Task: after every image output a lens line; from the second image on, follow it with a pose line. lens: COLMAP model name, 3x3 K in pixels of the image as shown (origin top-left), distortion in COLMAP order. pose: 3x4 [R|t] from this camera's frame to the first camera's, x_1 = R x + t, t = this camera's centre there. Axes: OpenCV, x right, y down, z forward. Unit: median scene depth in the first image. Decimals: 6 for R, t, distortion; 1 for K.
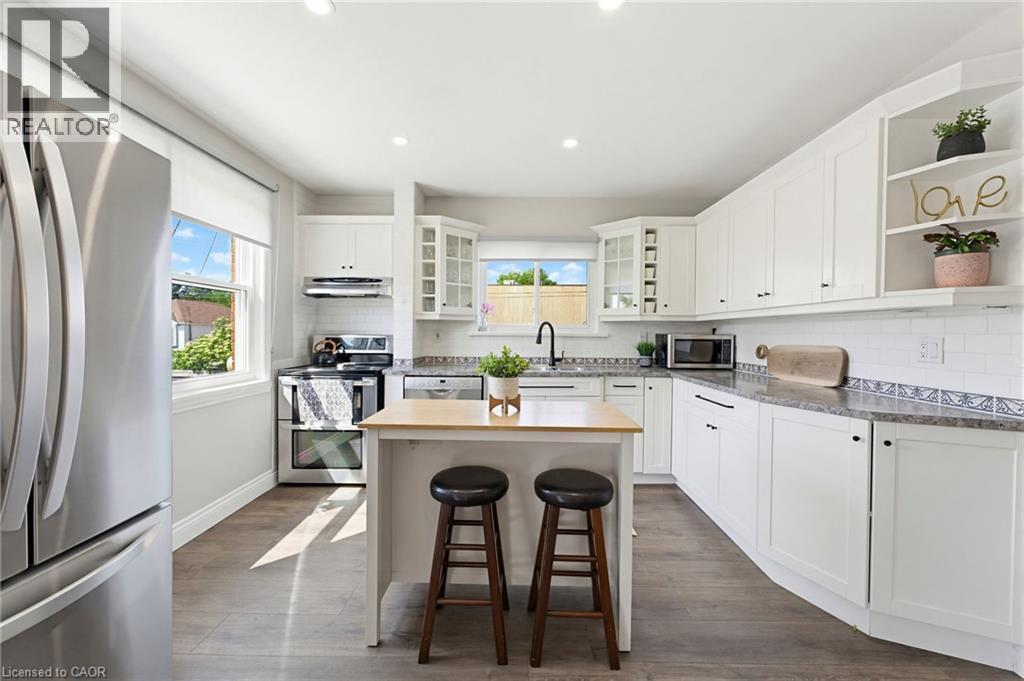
lens RADIAL K [[404.0, 0, 509.7], [0, 404.0, 340.9], [0, 0, 1]] dist [-0.000176, 0.000531]
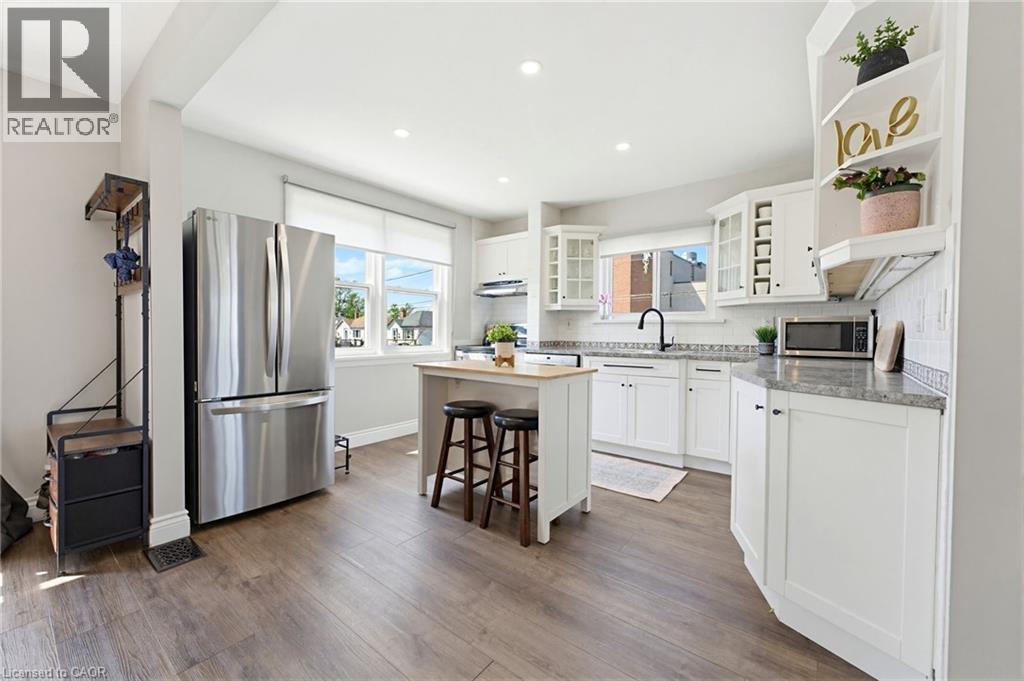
lens RADIAL K [[404.0, 0, 513.2], [0, 404.0, 341.9], [0, 0, 1]] dist [-0.000176, 0.000531]
pose [[0.792509, 0.014194, -0.609695, 0.457789], [-0.015214, 0.999878, 0.003501, 0.042452], [0.609671, 0.006501, 0.792628, -0.058056]]
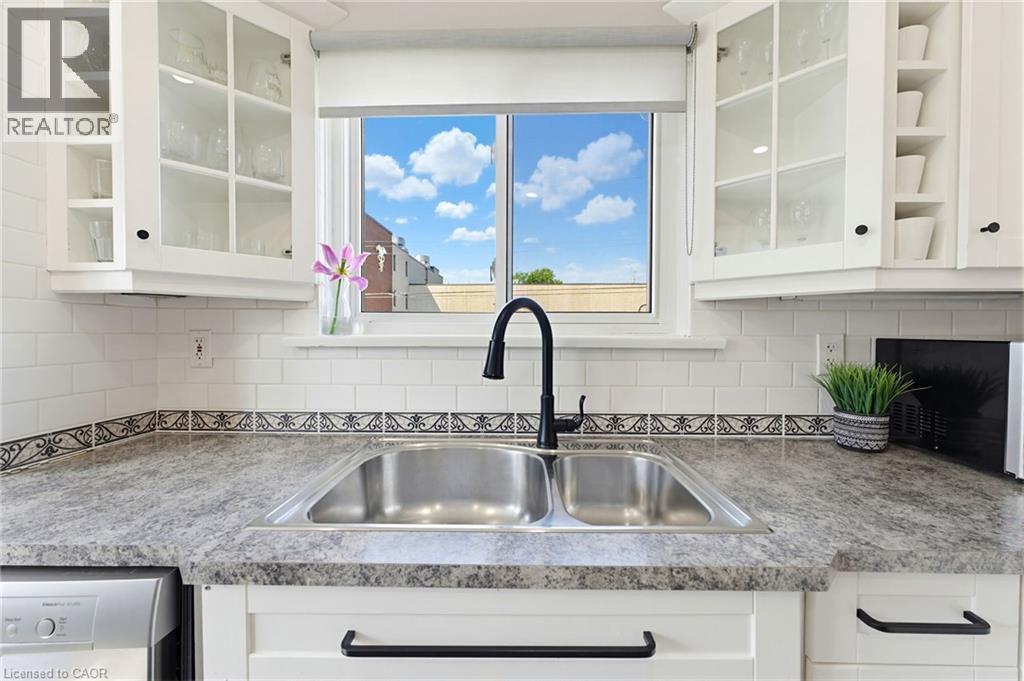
lens RADIAL K [[404.0, 0, 513.6], [0, 404.0, 339.7], [0, 0, 1]] dist [-0.000176, 0.000531]
pose [[0.999877, -0.004693, -0.014959, 0.089214], [0.004547, 0.999942, -0.009718, -0.015703], [0.015004, 0.009649, 0.999841, 0.727905]]
